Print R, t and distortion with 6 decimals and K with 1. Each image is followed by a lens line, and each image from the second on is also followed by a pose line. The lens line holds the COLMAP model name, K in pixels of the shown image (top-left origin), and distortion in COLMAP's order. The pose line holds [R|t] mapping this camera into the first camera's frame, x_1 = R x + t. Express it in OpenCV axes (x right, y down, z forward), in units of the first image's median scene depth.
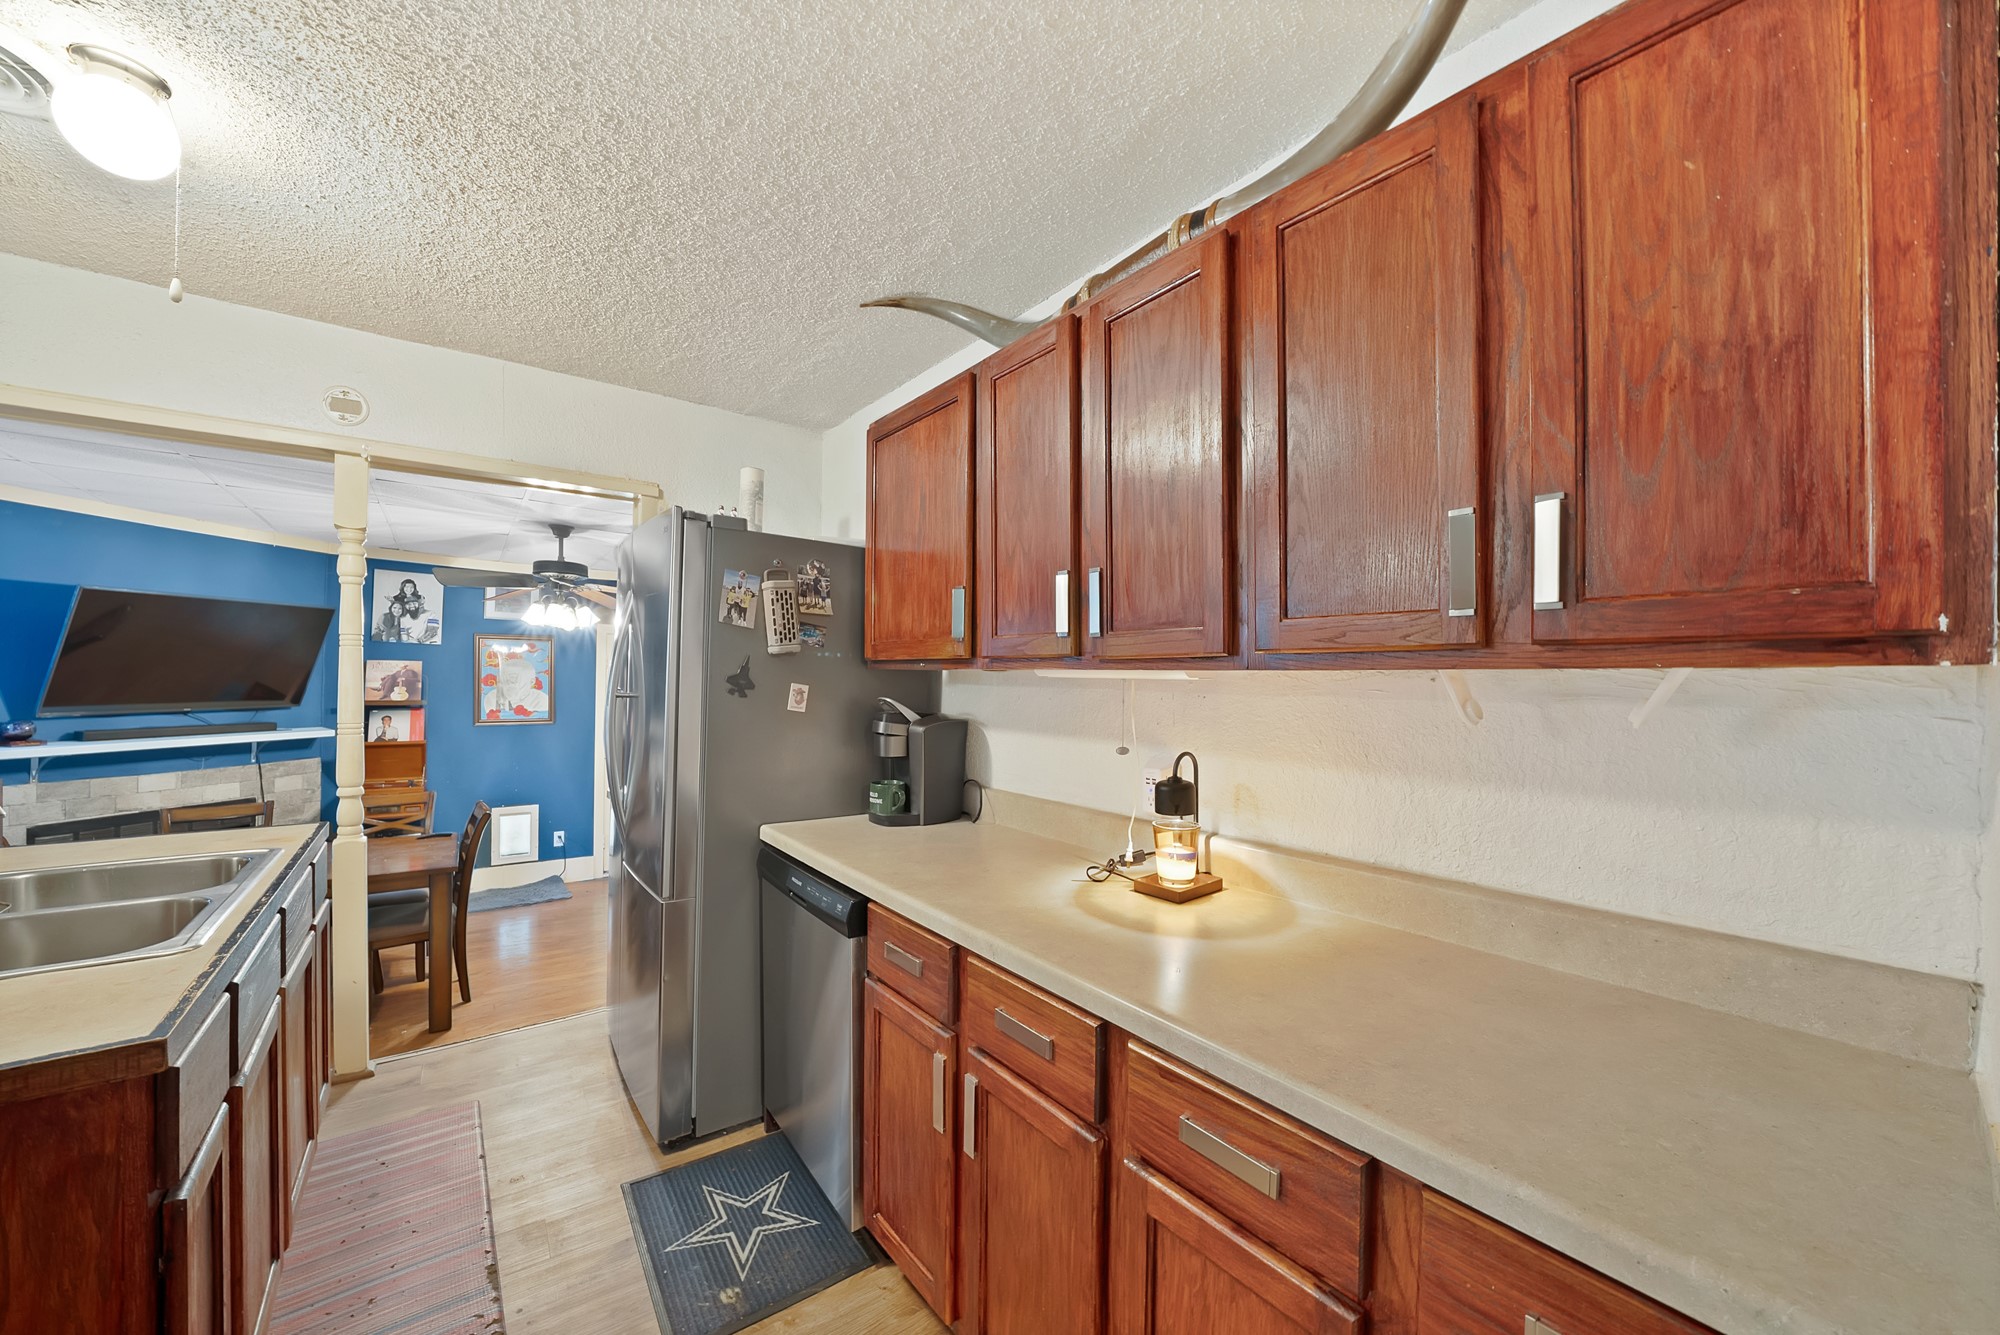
lens RADIAL K [[741.1, 0, 977.3], [0, 741.1, 675.0], [0, 0, 1]] dist [-0.016436, -0.000066]
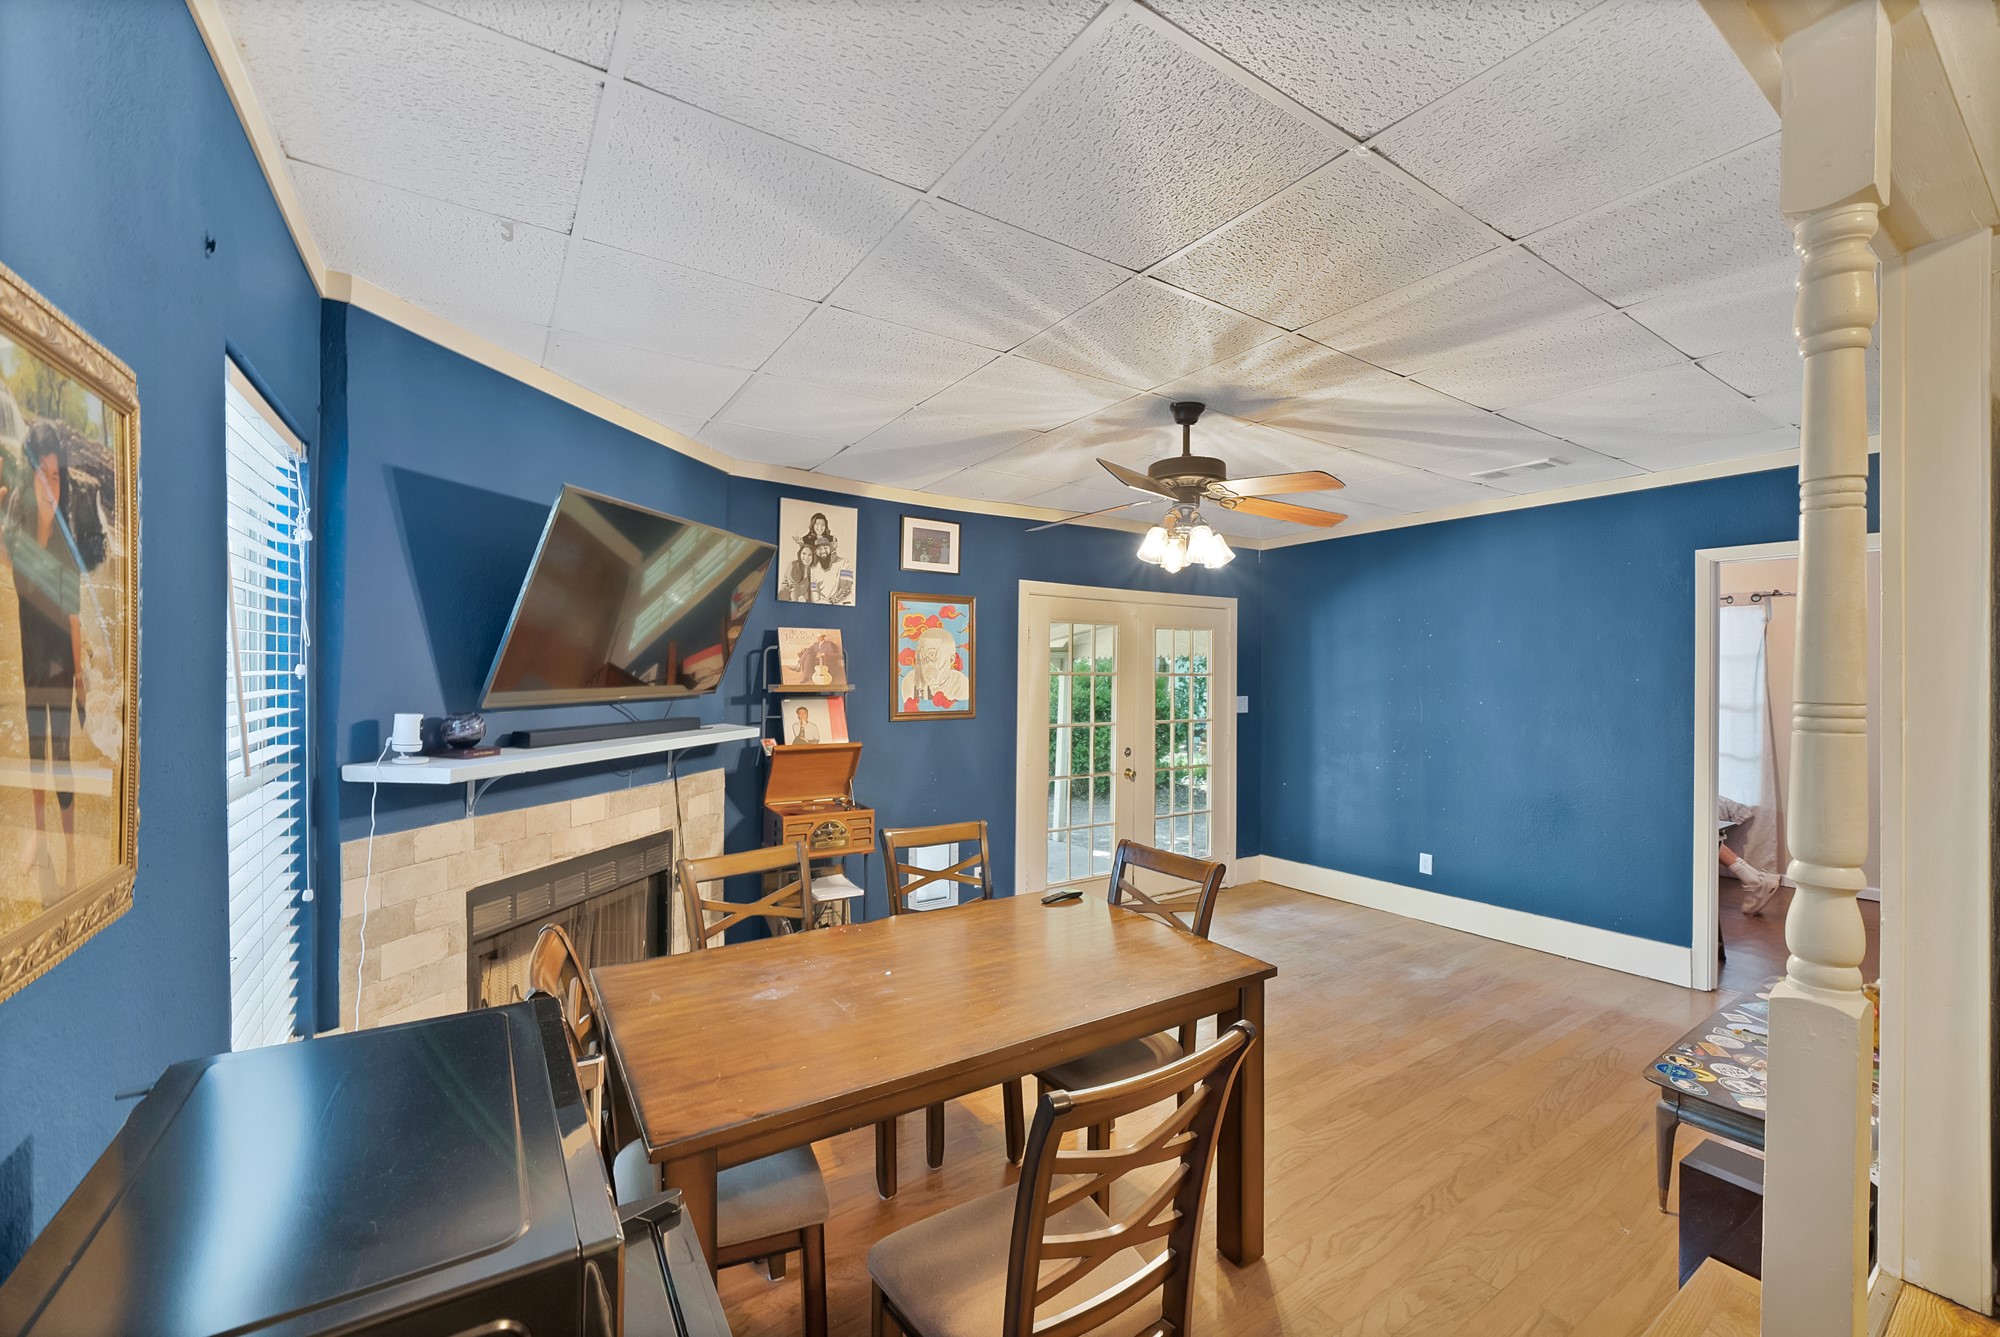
lens RADIAL K [[802.7, 0, 993.2], [0, 802.7, 675.0], [0, 0, 1]] dist [-0.015183, -0.000007]
pose [[0.998164, -0.006435, -0.060234, -1.307064], [0.007011, 0.999932, 0.009357, 0.042838], [0.060170, -0.009762, 0.998140, 0.562826]]
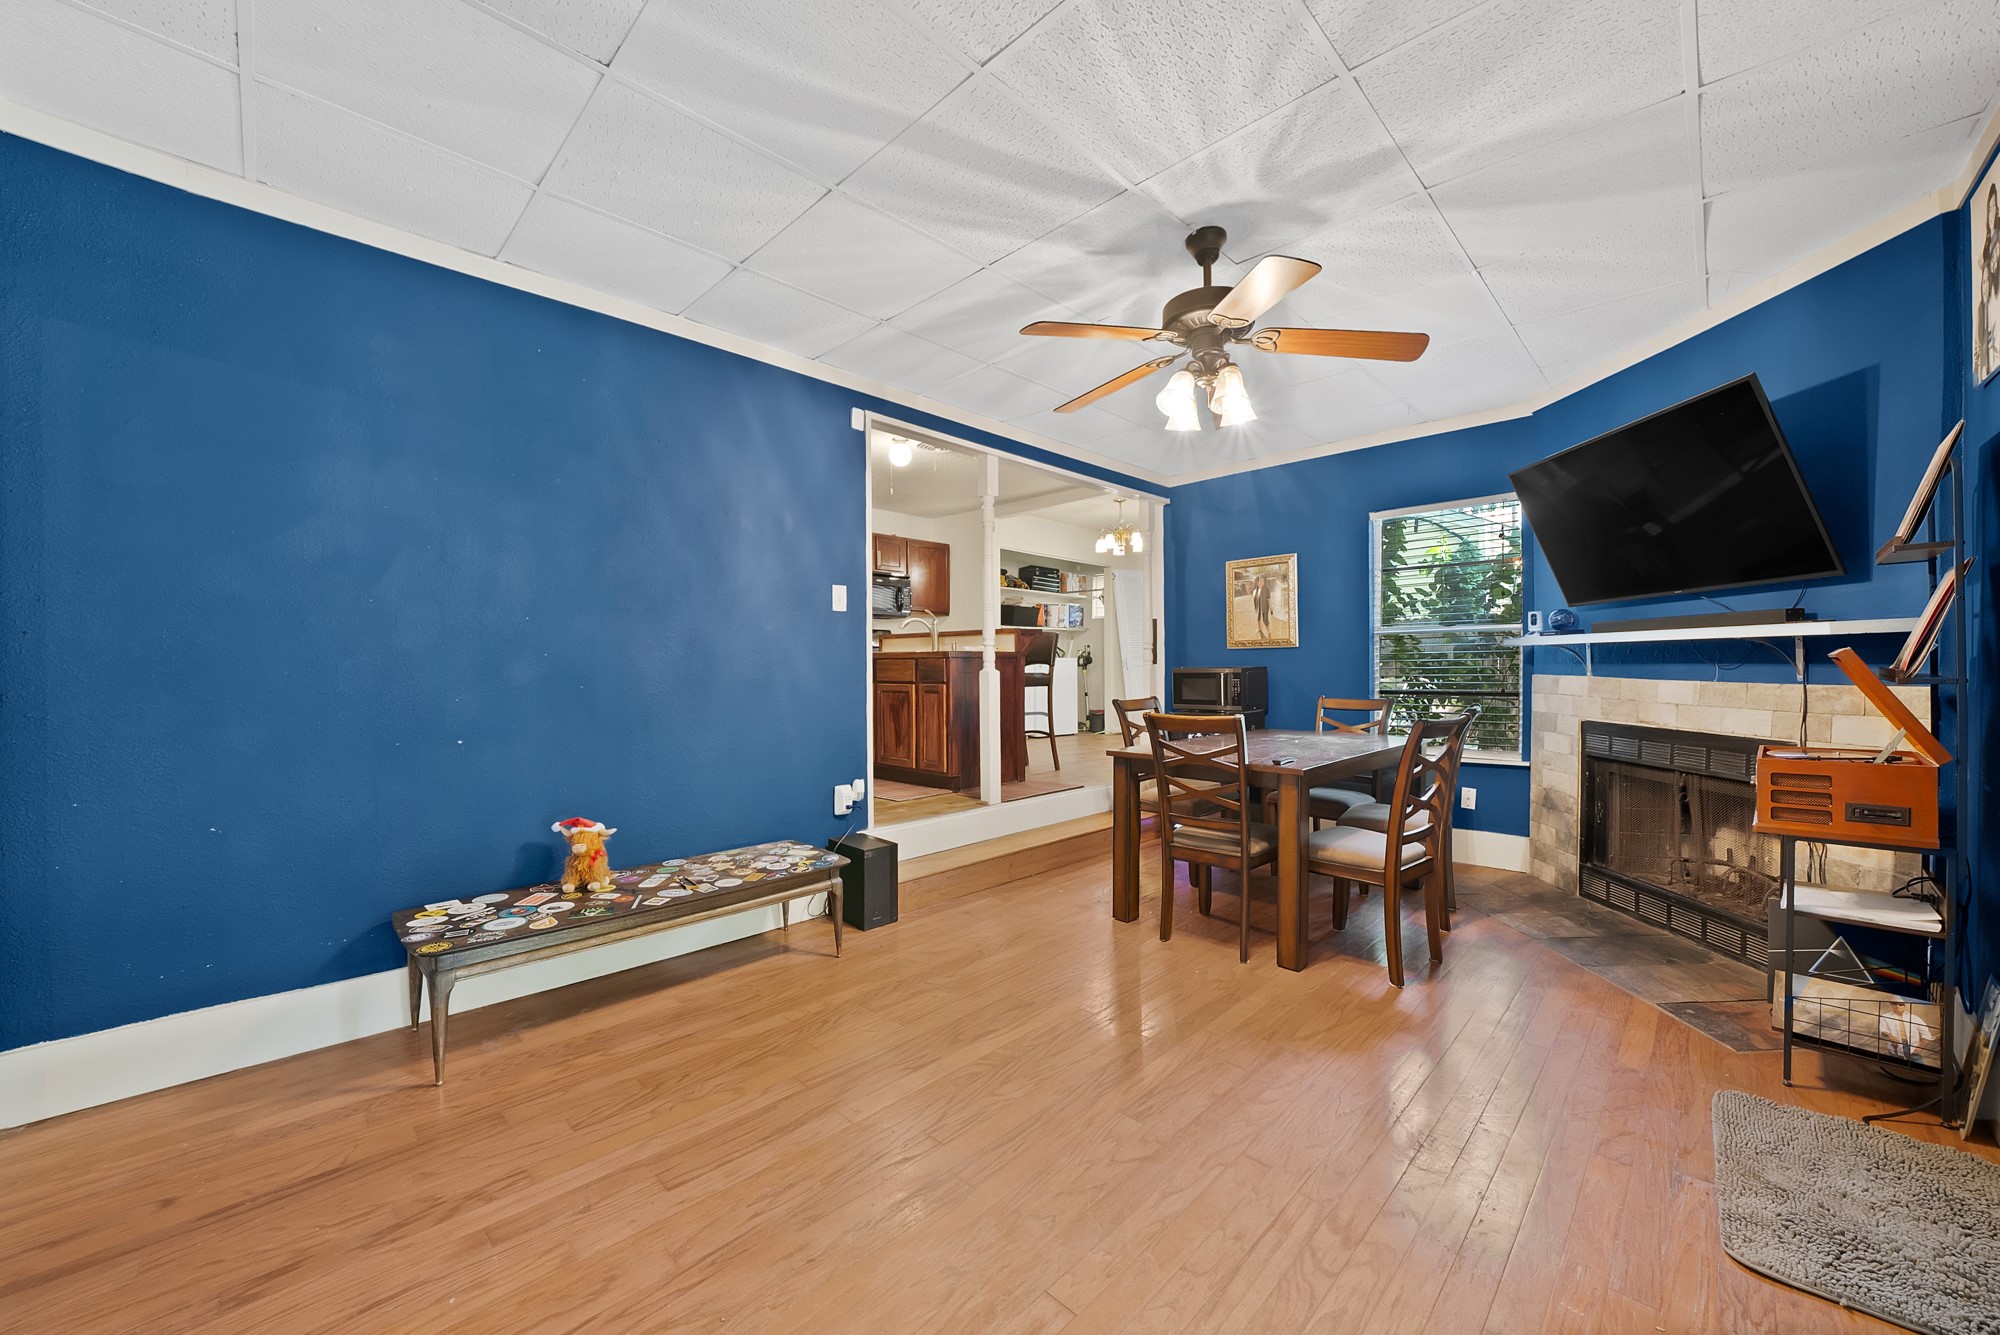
lens RADIAL K [[743.2, 0, 1016.8], [0, 743.2, 672.7], [0, 0, 1]] dist [-0.037798, 0.000031]
pose [[-0.986429, -0.003708, -0.164144, -0.628381], [-0.004108, 0.999989, 0.002099, 0.232665], [0.164135, 0.002745, -0.986434, 2.894998]]
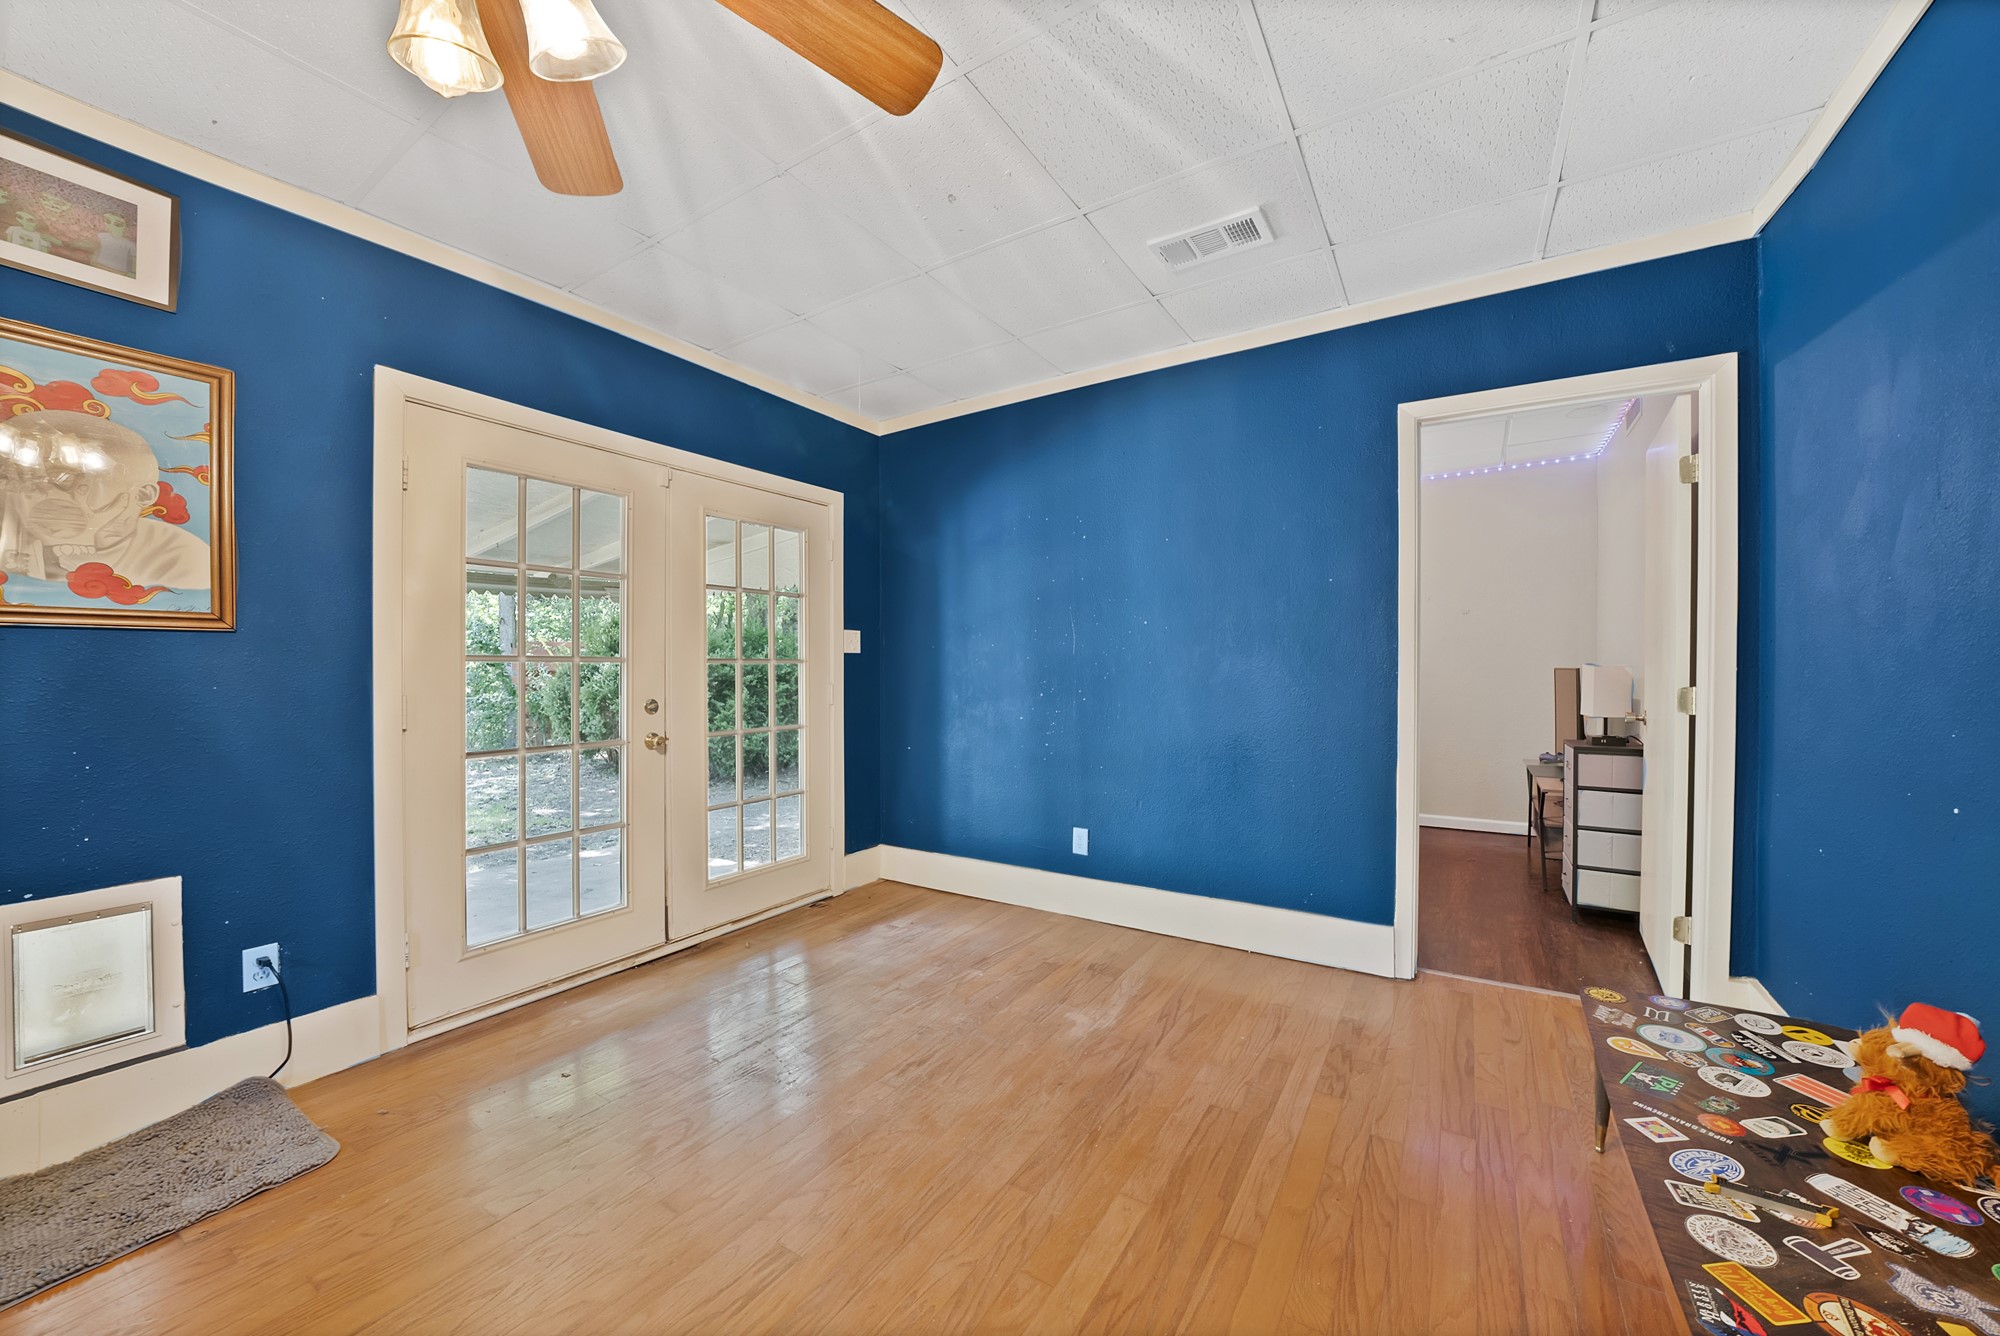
lens RADIAL K [[720.1, 0, 1014.1], [0, 720.1, 674.6], [0, 0, 1]] dist [-0.018254, 0.000288]
pose [[0.932576, -0.015172, 0.360656, -0.921868], [0.008269, 0.999752, 0.020676, 0.210619], [-0.360880, -0.016300, 0.932470, 1.471569]]
